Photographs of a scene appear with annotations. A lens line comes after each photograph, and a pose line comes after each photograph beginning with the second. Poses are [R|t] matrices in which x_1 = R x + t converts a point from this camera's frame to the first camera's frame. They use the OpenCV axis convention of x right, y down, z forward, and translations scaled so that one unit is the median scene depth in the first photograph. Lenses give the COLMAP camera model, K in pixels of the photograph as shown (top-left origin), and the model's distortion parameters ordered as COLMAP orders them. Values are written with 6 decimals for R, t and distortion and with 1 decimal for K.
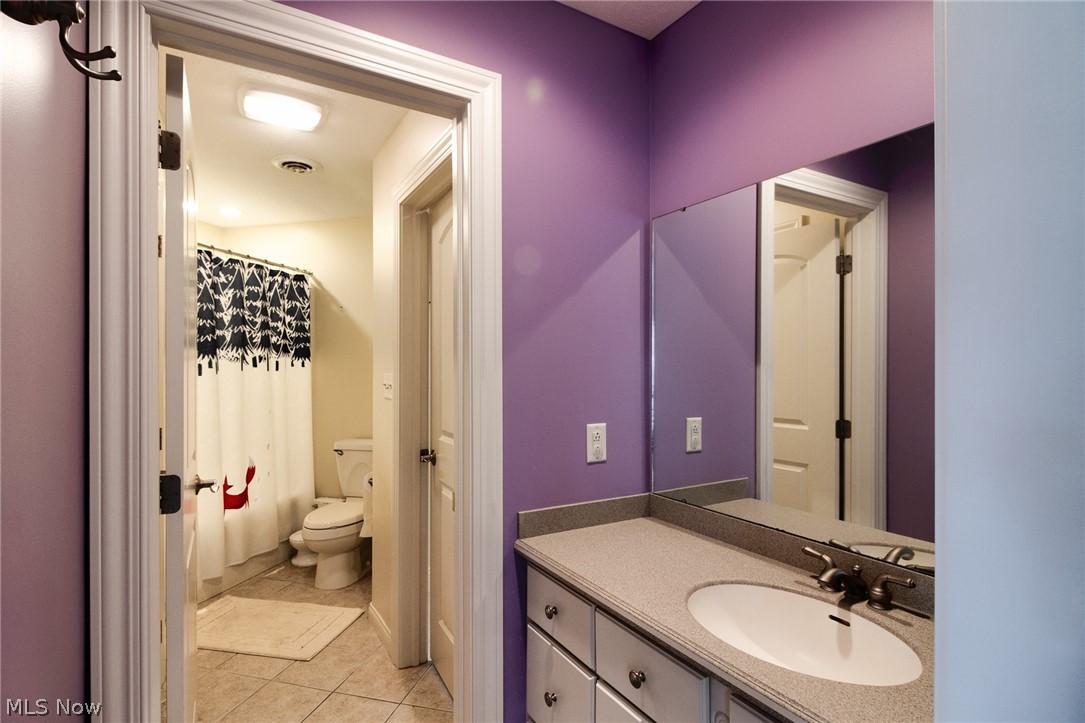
lens RADIAL K [[528.1, 0, 540.2], [0, 528.1, 367.4], [0, 0, 1]] dist [-0.005169, -0.000085]
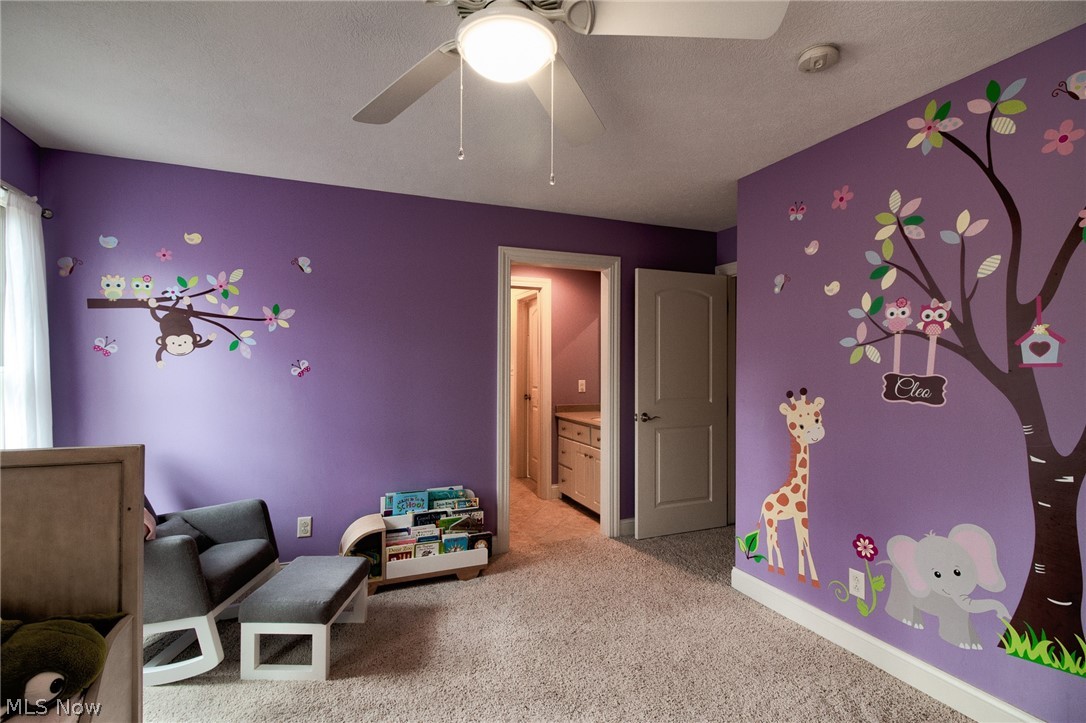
lens RADIAL K [[528.6, 0, 544.2], [0, 528.6, 361.0], [0, 0, 1]] dist [-0.005169, -0.000085]
pose [[0.988635, -0.000113, -0.150334, 0.360907], [0.001048, 0.999981, 0.006140, -0.029251], [0.150330, -0.006227, 0.988616, -2.180412]]
